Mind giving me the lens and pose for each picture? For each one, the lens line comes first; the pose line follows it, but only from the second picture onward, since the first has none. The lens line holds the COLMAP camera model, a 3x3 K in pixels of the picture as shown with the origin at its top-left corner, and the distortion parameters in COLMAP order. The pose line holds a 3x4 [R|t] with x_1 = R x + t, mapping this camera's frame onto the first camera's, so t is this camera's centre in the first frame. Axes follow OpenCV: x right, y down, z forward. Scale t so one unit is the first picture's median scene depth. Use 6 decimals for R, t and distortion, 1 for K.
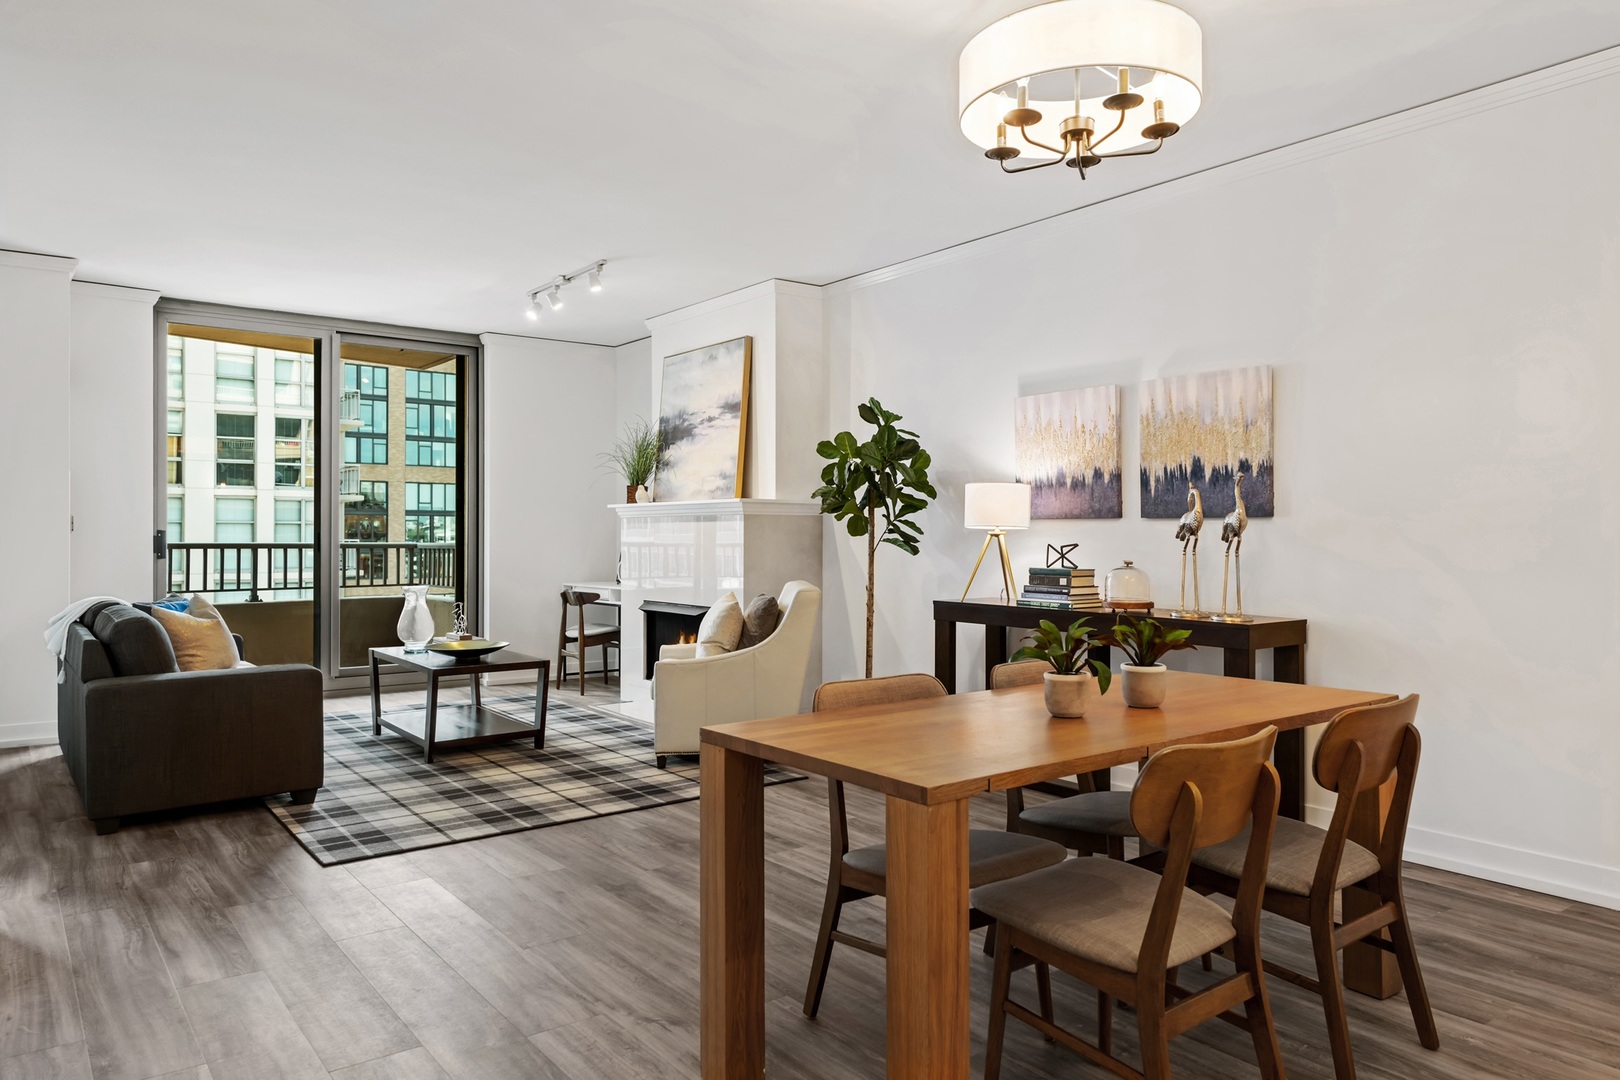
lens RADIAL K [[1022.0, 0, 798.9], [0, 1022.0, 529.6], [0, 0, 1]] dist [0.014511, -0.007882]
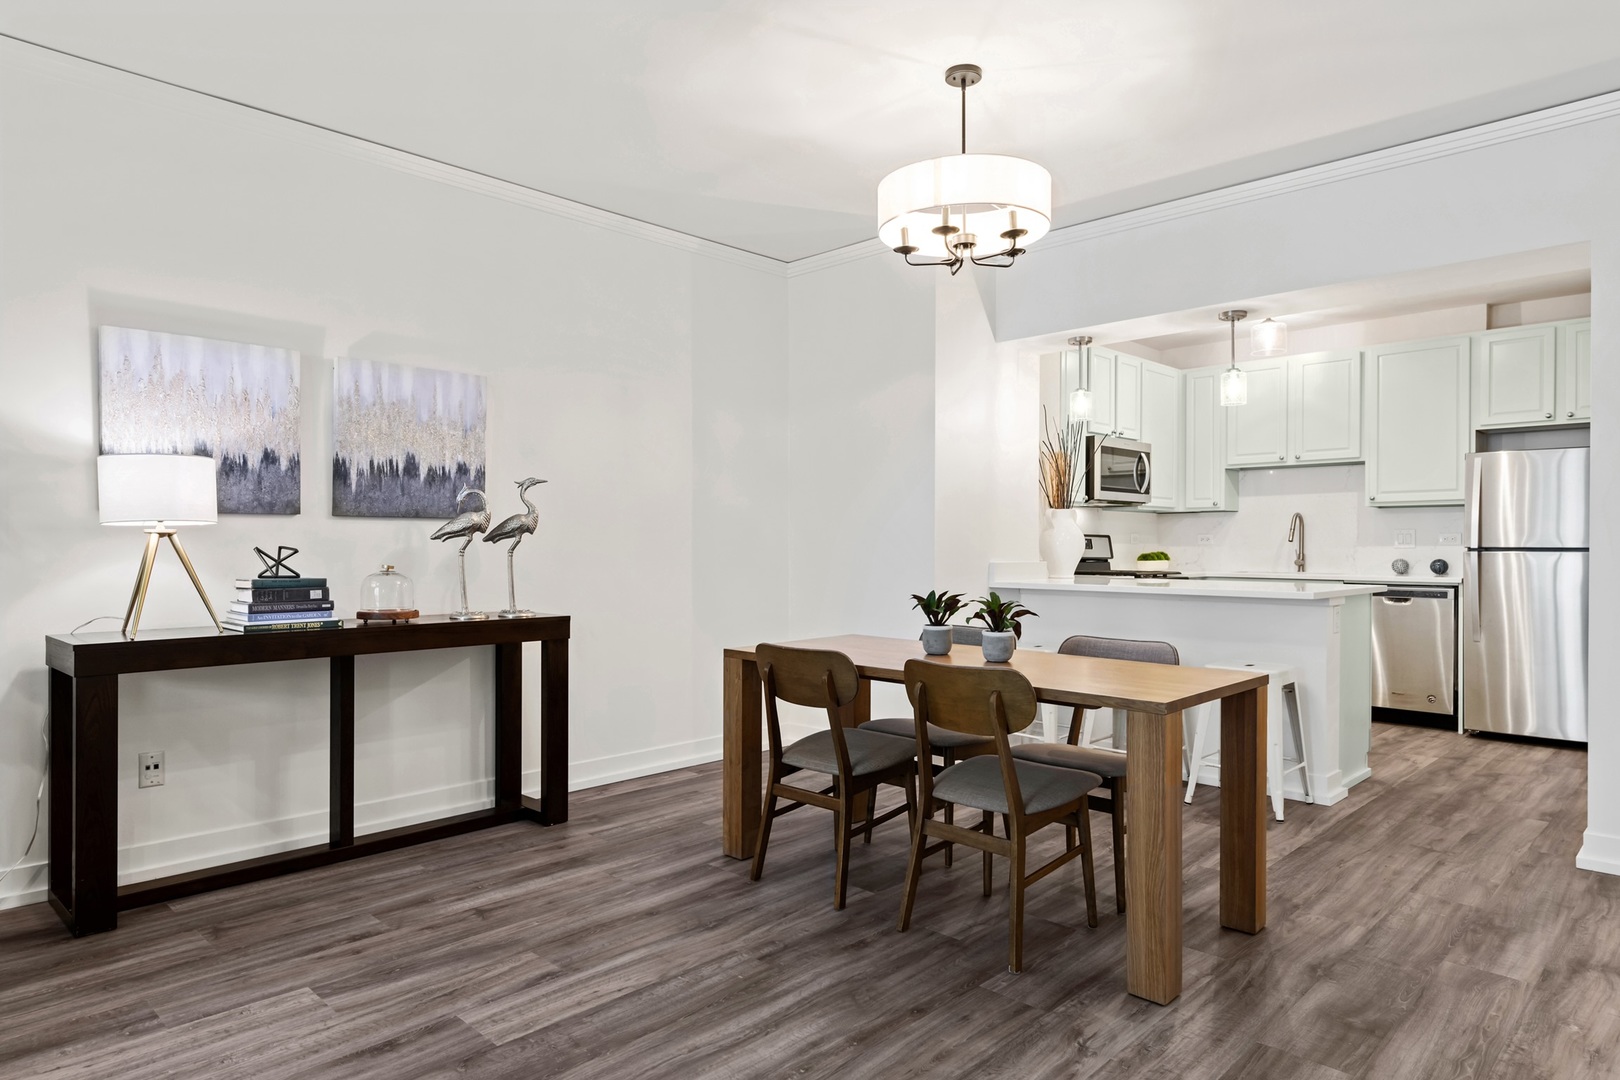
lens RADIAL K [[968.8, 0, 795.9], [0, 968.8, 546.3], [0, 0, 1]] dist [0.016630, -0.001443]
pose [[-0.123064, -0.008164, 0.992365, -0.448849], [-0.009726, 0.999928, 0.007020, 0.004283], [-0.992351, -0.008788, -0.123135, 0.615164]]
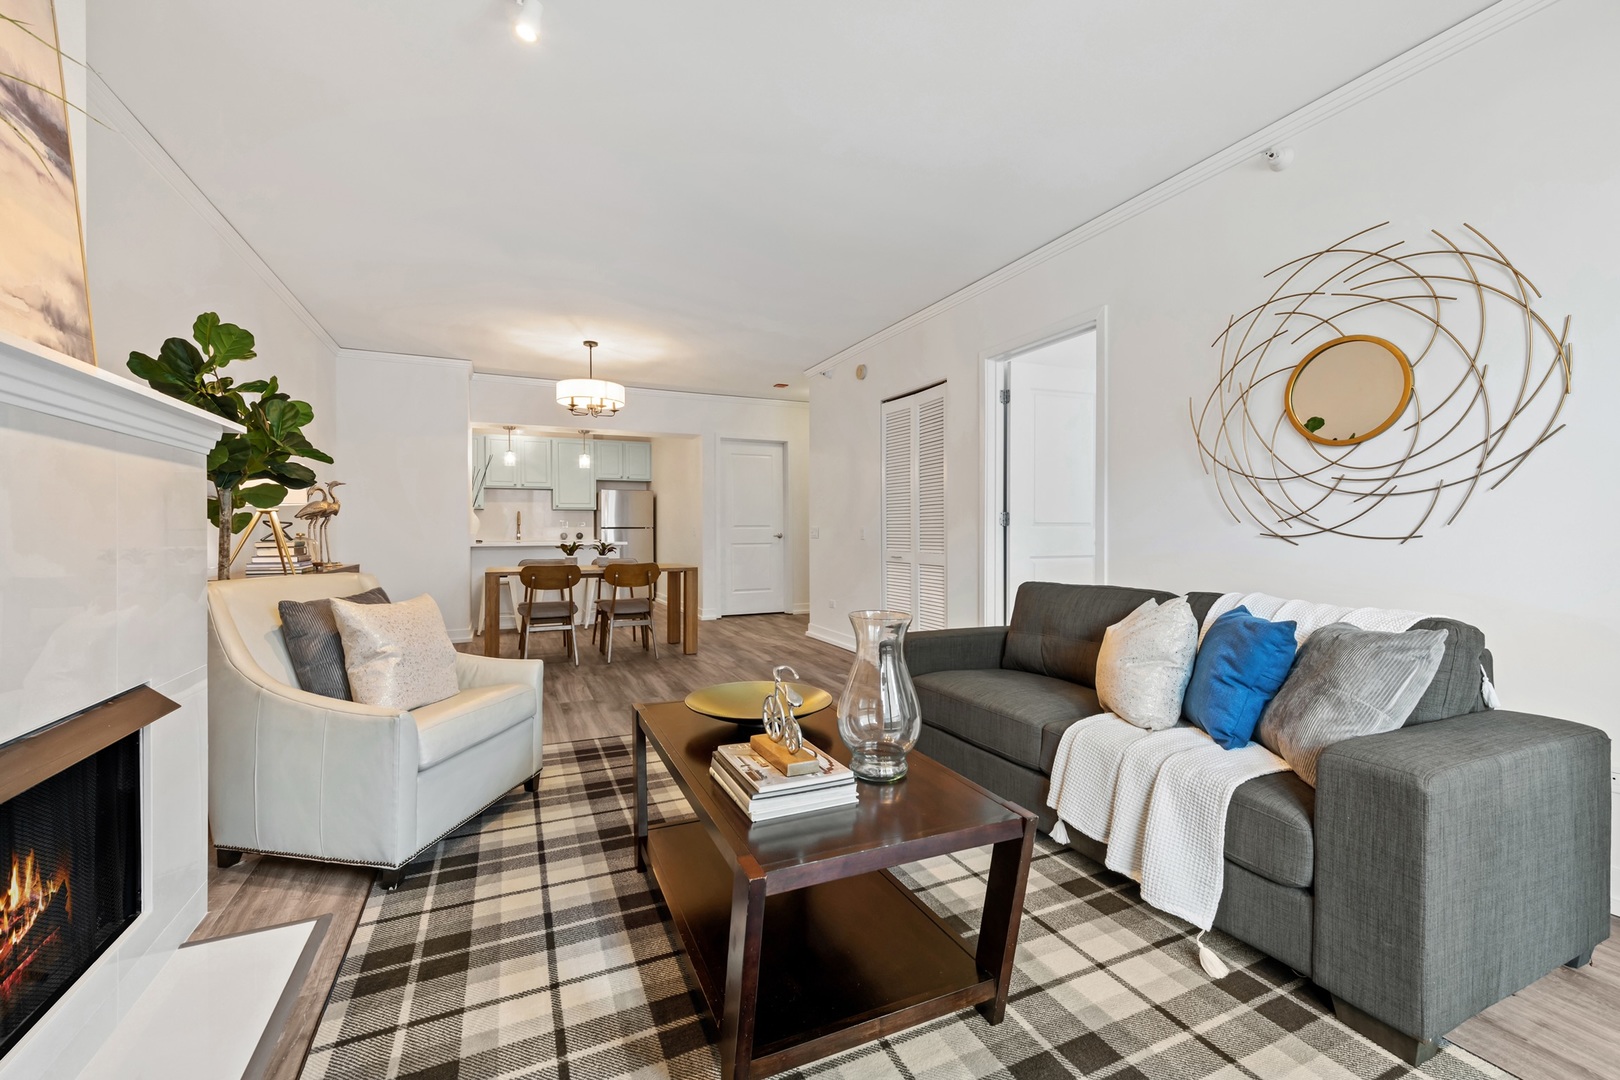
lens RADIAL K [[674.3, 0, 810.4], [0, 674.3, 533.6], [0, 0, 1]] dist [0.011079, -0.000085]
pose [[-0.975341, -0.003554, 0.220673, -0.457984], [-0.003944, 0.999991, -0.001329, 0.024030], [-0.220667, -0.002167, -0.975347, 1.430695]]
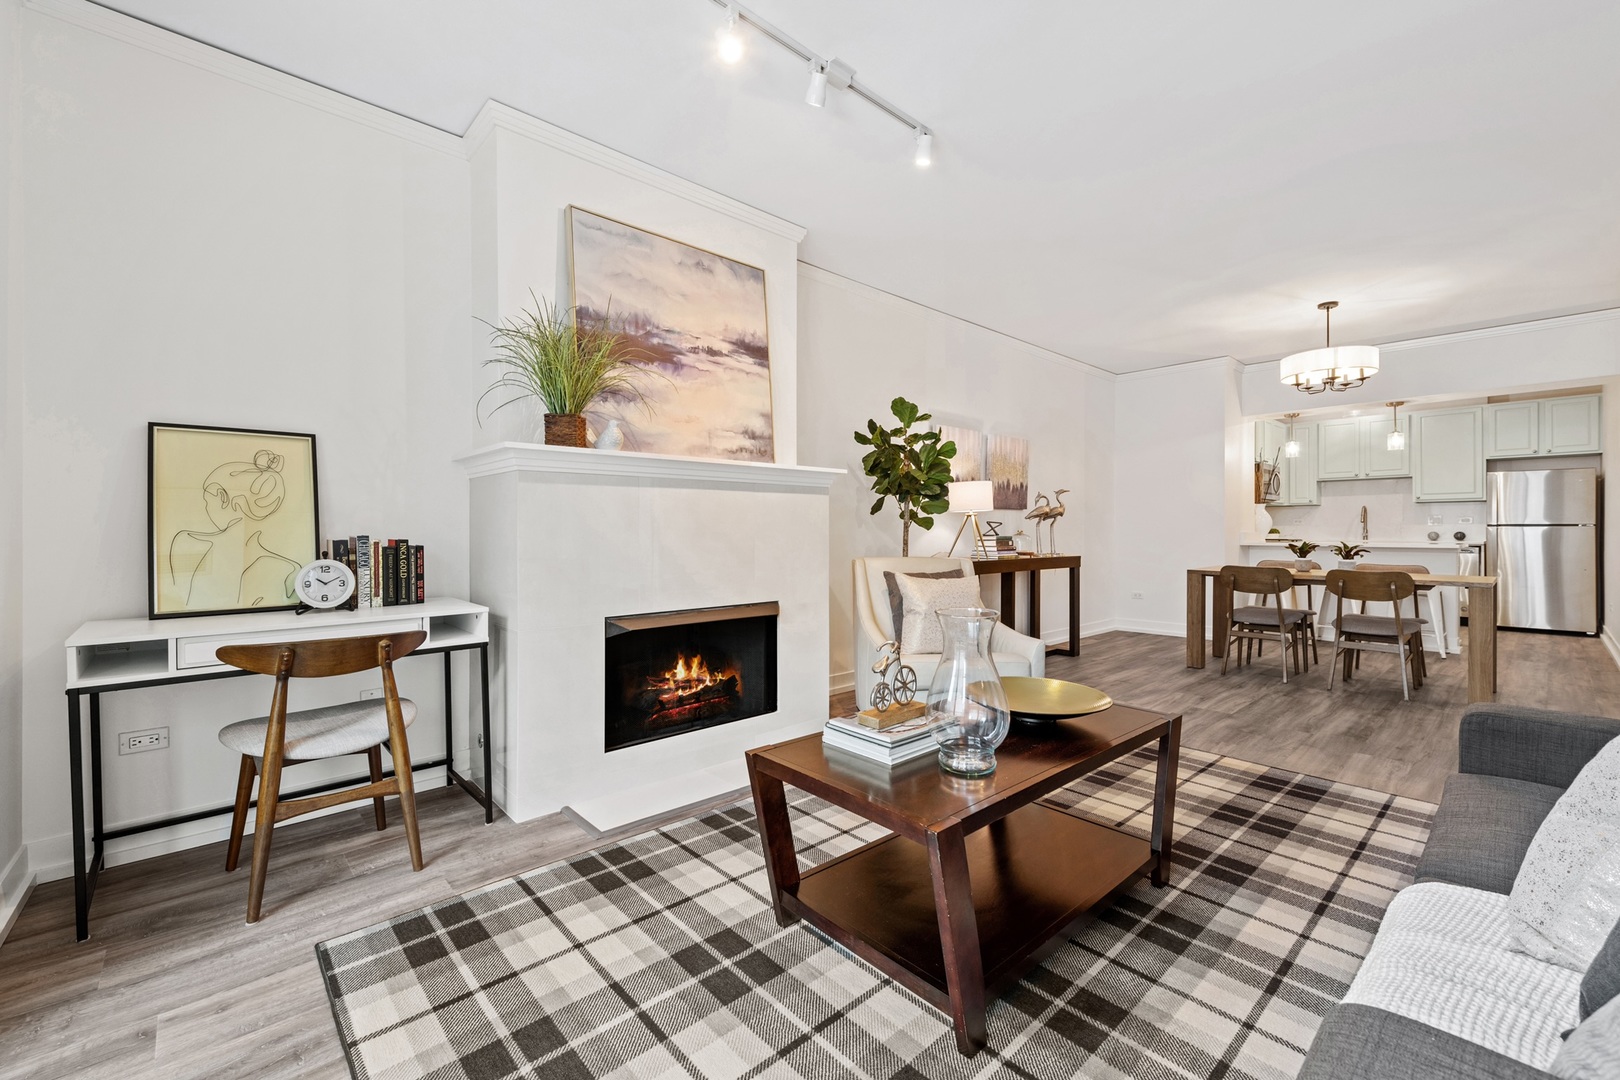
lens RADIAL K [[674.3, 0, 800.2], [0, 674.3, 530.6], [0, 0, 1]] dist [0.011079, -0.000085]
pose [[-0.076925, -0.005917, 0.997019, -0.727348], [-0.008096, 0.999953, 0.005310, 0.022159], [-0.997004, -0.007663, -0.076969, 1.225394]]
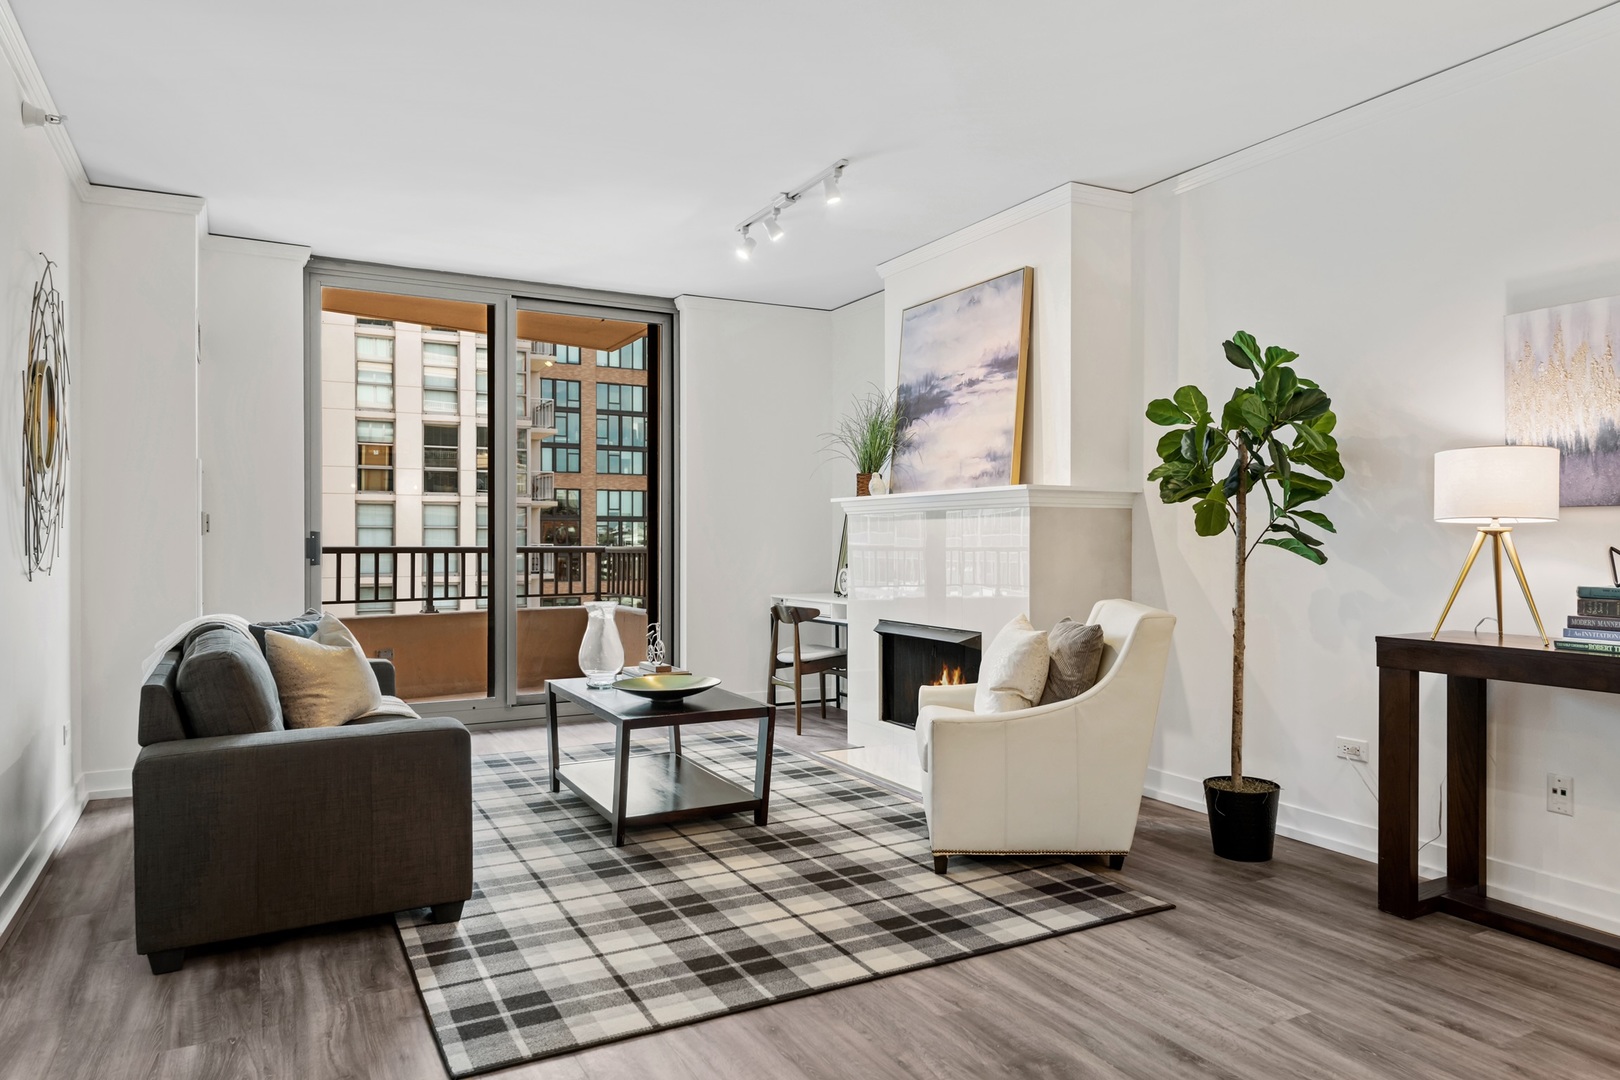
lens RADIAL K [[1022.0, 0, 813.6], [0, 1022.0, 532.4], [0, 0, 1]] dist [0.014511, -0.007882]
pose [[0.987619, -0.003083, -0.156844, -0.105450], [0.002898, 0.999995, -0.001404, 0.004572], [0.156847, 0.000932, 0.987622, 0.293167]]
